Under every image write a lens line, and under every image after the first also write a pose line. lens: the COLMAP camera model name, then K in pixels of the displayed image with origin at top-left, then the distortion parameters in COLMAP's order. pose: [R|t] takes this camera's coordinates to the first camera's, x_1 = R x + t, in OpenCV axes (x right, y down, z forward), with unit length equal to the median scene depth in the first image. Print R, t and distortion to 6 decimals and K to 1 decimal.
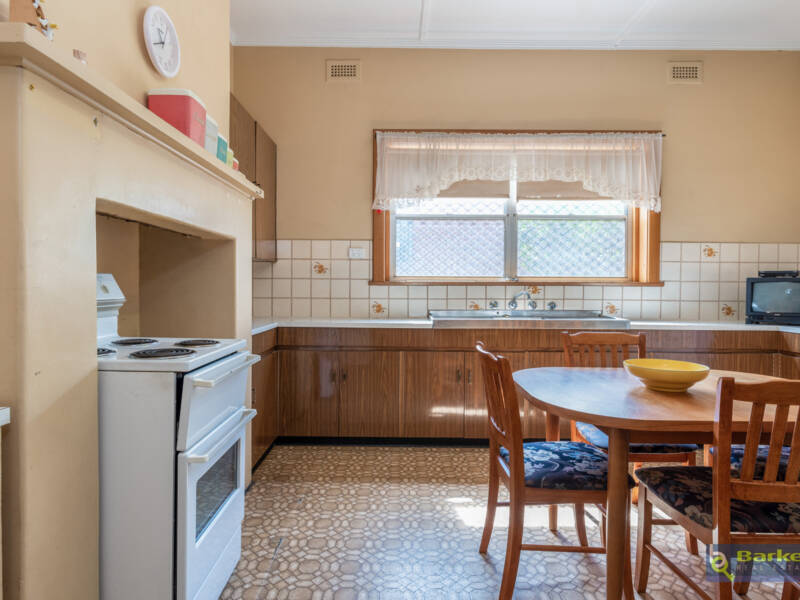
lens RADIAL K [[451.2, 0, 398.1], [0, 451.2, 287.1], [0, 0, 1]] dist [0.001363, -0.000768]
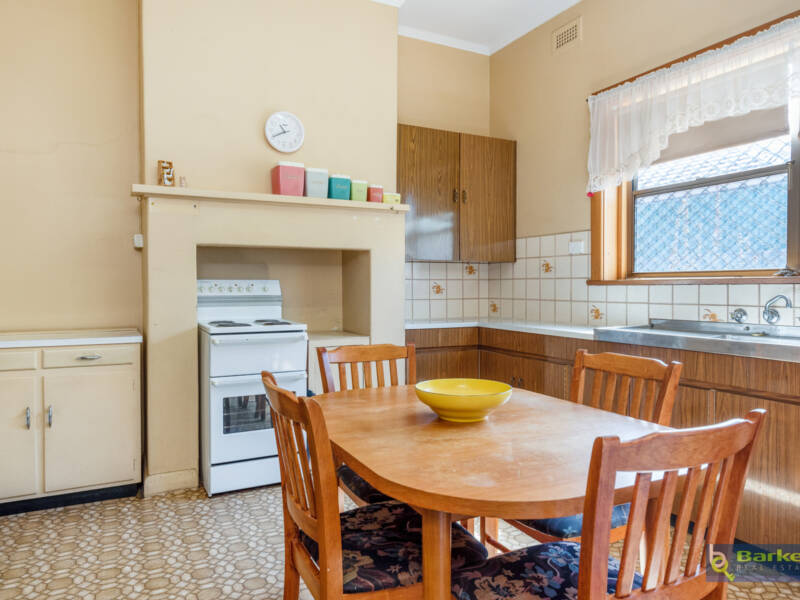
lens RADIAL K [[564.6, 0, 400.1], [0, 564.6, 286.9], [0, 0, 1]] dist [-0.002195, 0.000538]
pose [[0.457848, -0.006054, -0.889010, 0.692637], [0.001250, 0.999980, -0.006166, 0.004924], [0.889030, 0.001712, 0.457846, 0.225949]]
